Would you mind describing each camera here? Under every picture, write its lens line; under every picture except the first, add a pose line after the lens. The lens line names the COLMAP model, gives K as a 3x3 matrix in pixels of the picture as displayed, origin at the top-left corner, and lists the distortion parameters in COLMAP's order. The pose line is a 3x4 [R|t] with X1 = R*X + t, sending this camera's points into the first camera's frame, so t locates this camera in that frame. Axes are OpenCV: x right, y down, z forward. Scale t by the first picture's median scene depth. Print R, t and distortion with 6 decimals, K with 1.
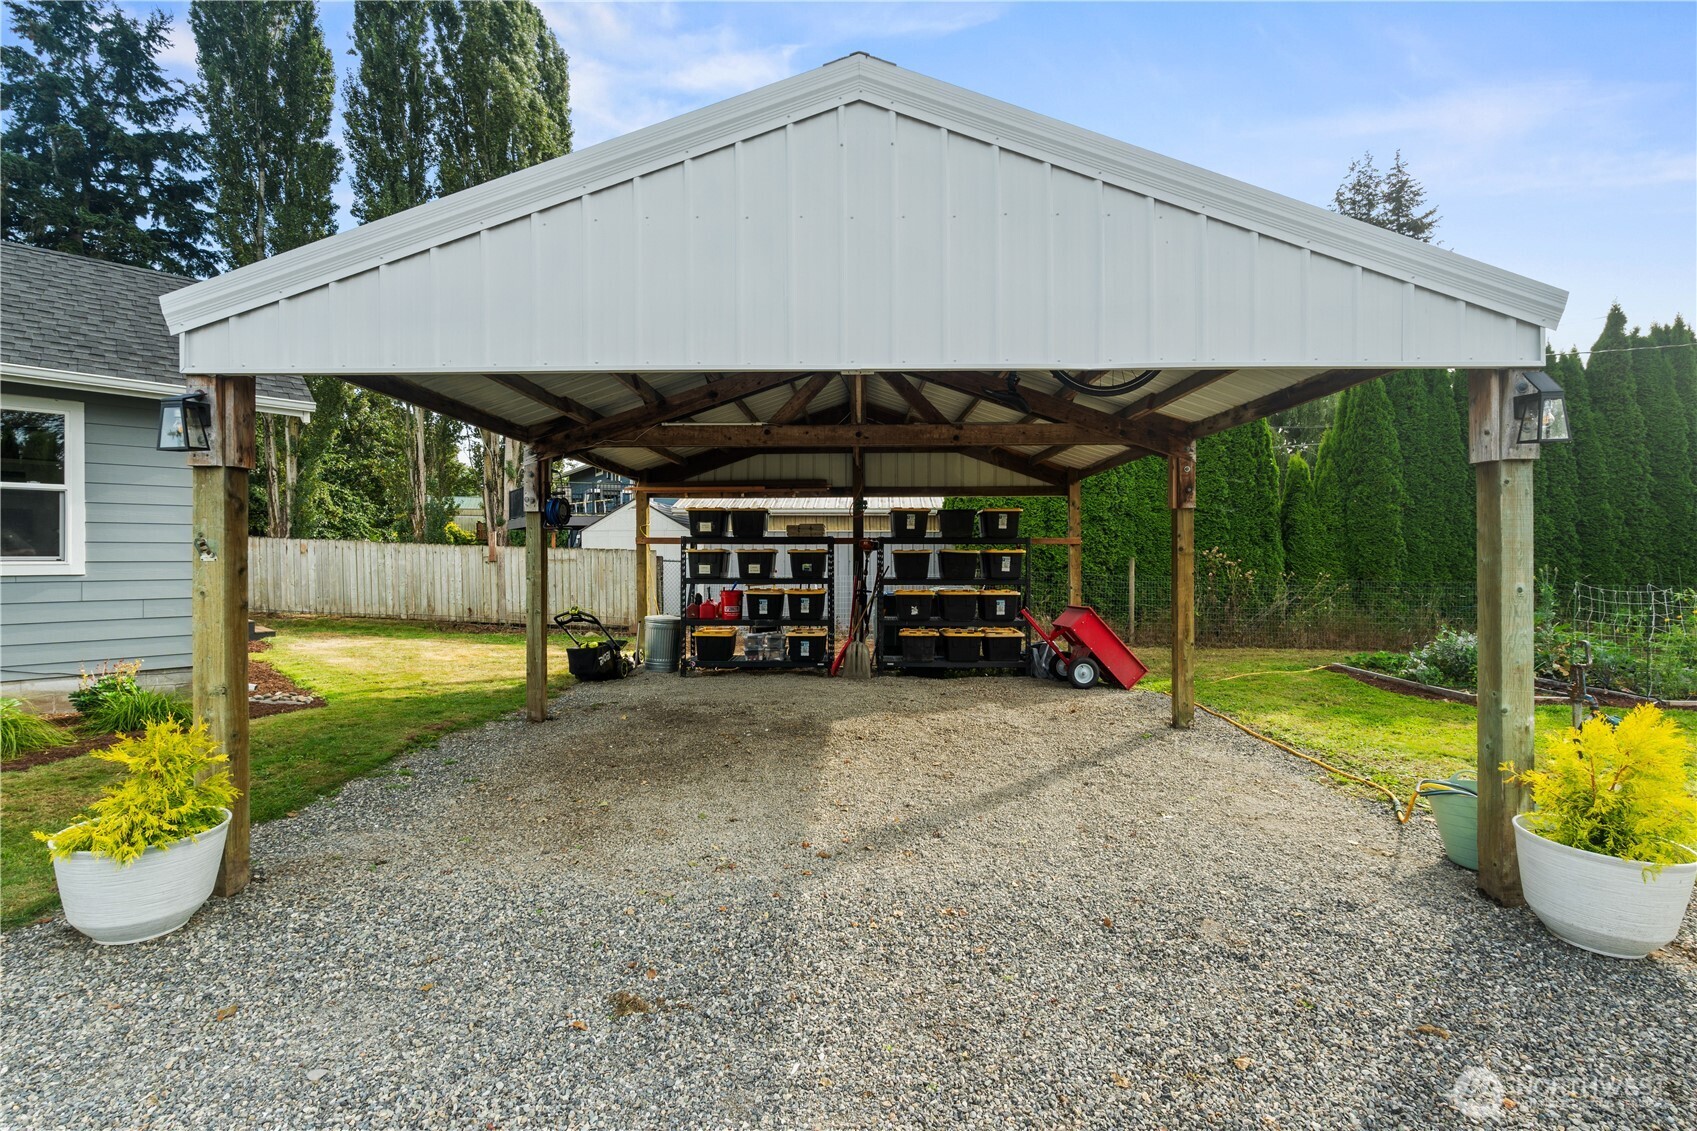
lens RADIAL K [[779.5, 0, 855.7], [0, 779.5, 556.0], [0, 0, 1]] dist [-0.006092, 0.000141]
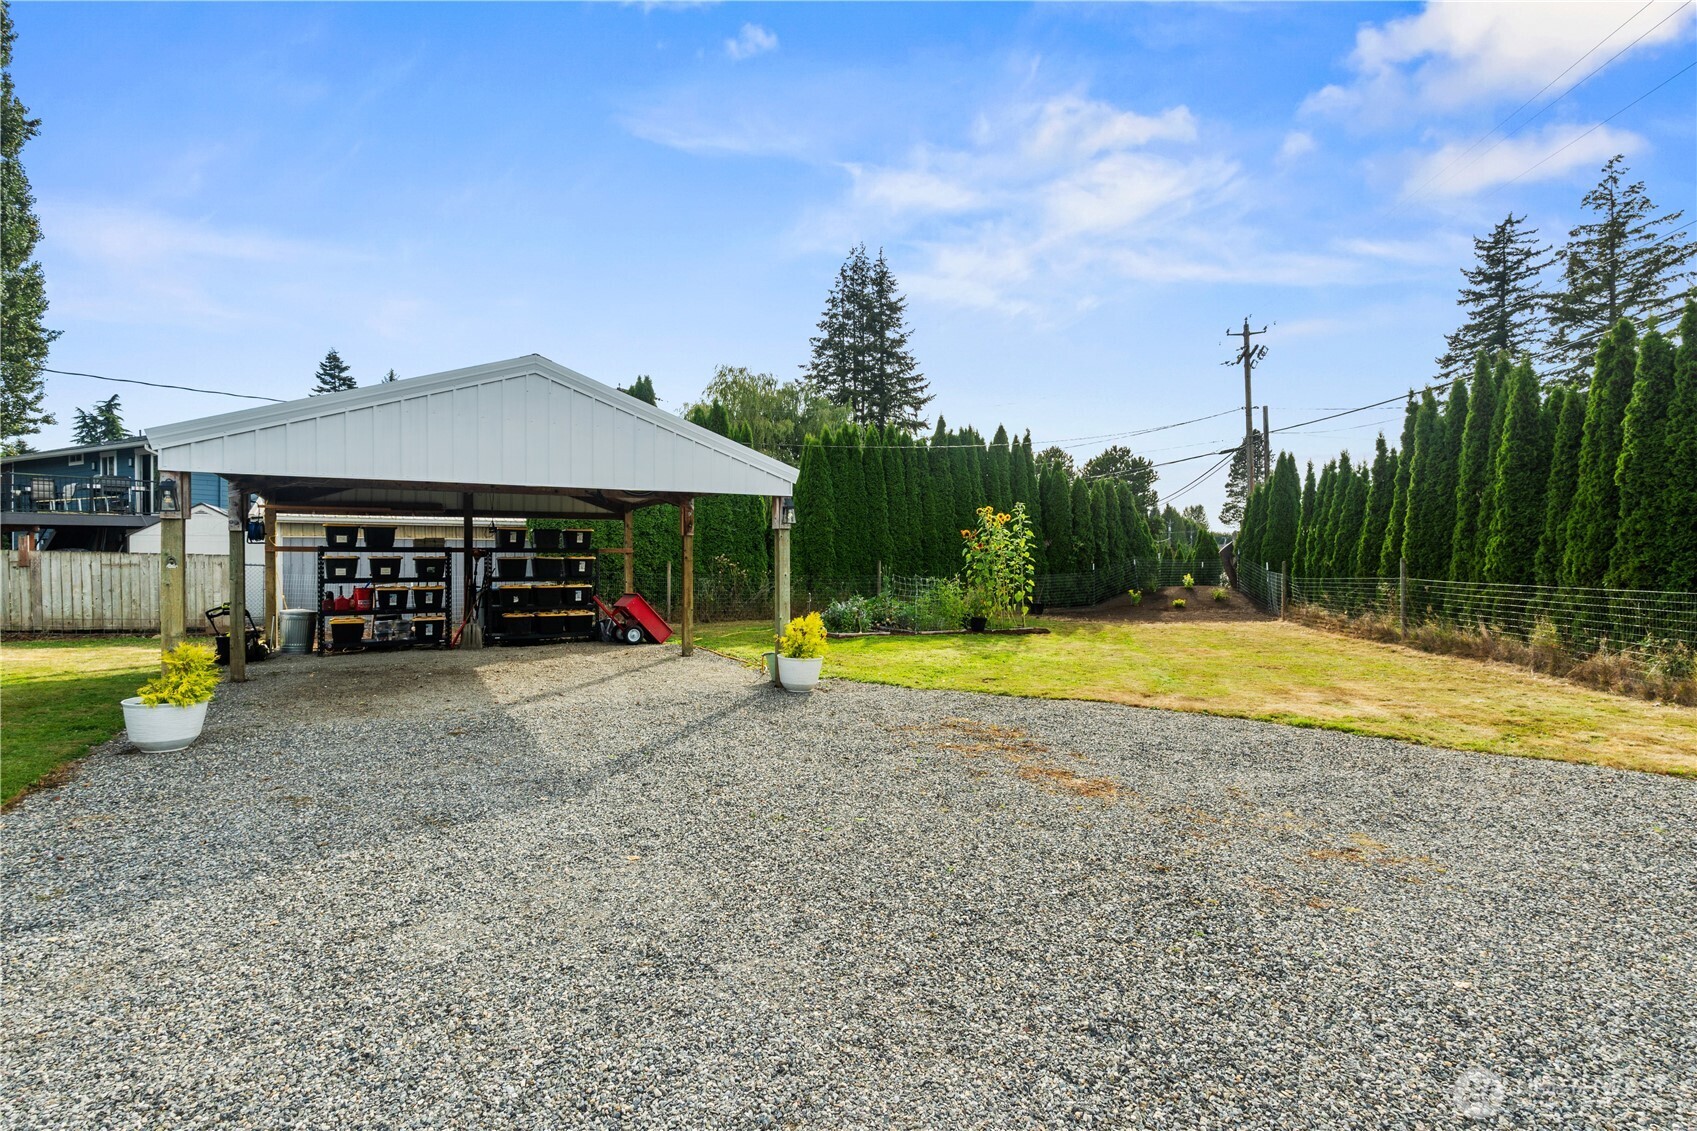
lens RADIAL K [[780.0, 0, 856.6], [0, 780.0, 564.0], [0, 0, 1]] dist [-0.005152, -0.000138]
pose [[0.850961, -0.003907, 0.525215, -0.136386], [-0.000554, 0.999965, 0.008335, -0.006730], [-0.525229, -0.007384, 0.850929, -0.518462]]
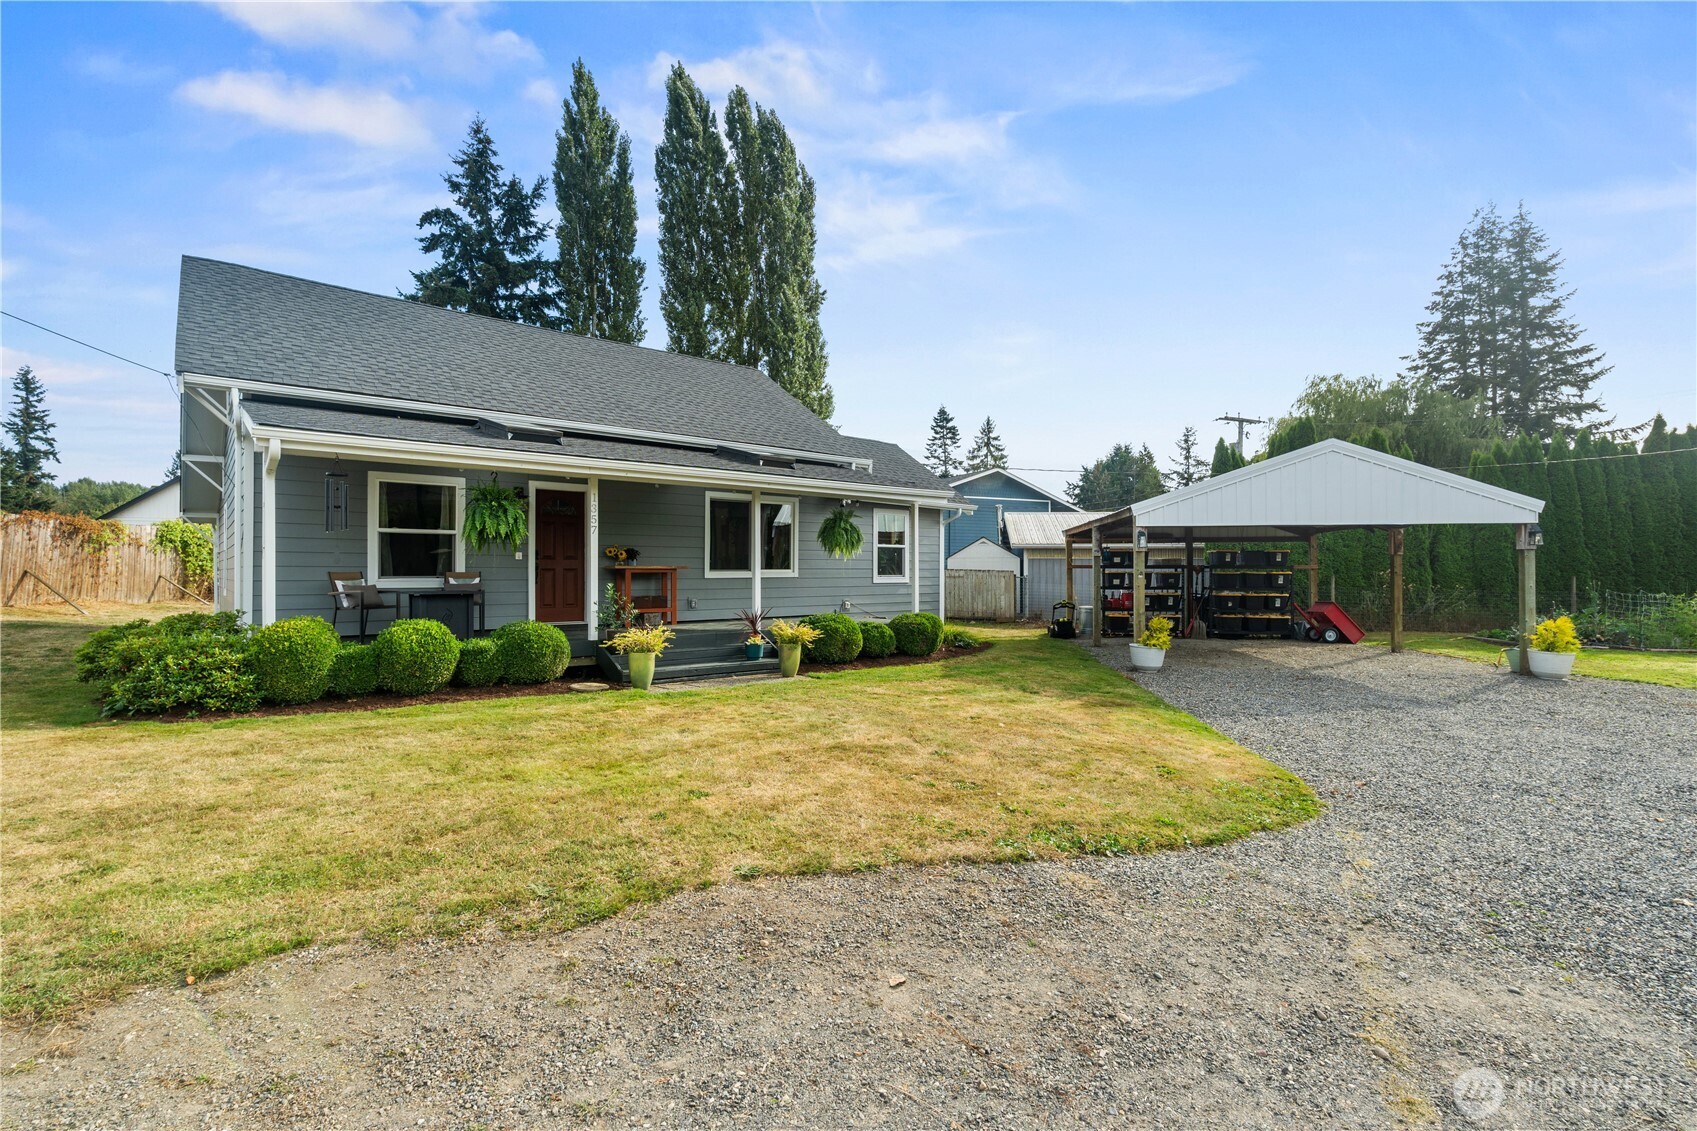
lens RADIAL K [[783.4, 0, 851.8], [0, 783.4, 568.1], [0, 0, 1]] dist [-0.004712, -0.000420]
pose [[0.994378, 0.000756, -0.105888, -0.615448], [-0.001399, 0.999981, -0.006000, -0.004341], [0.105882, 0.006114, 0.994360, -0.956792]]
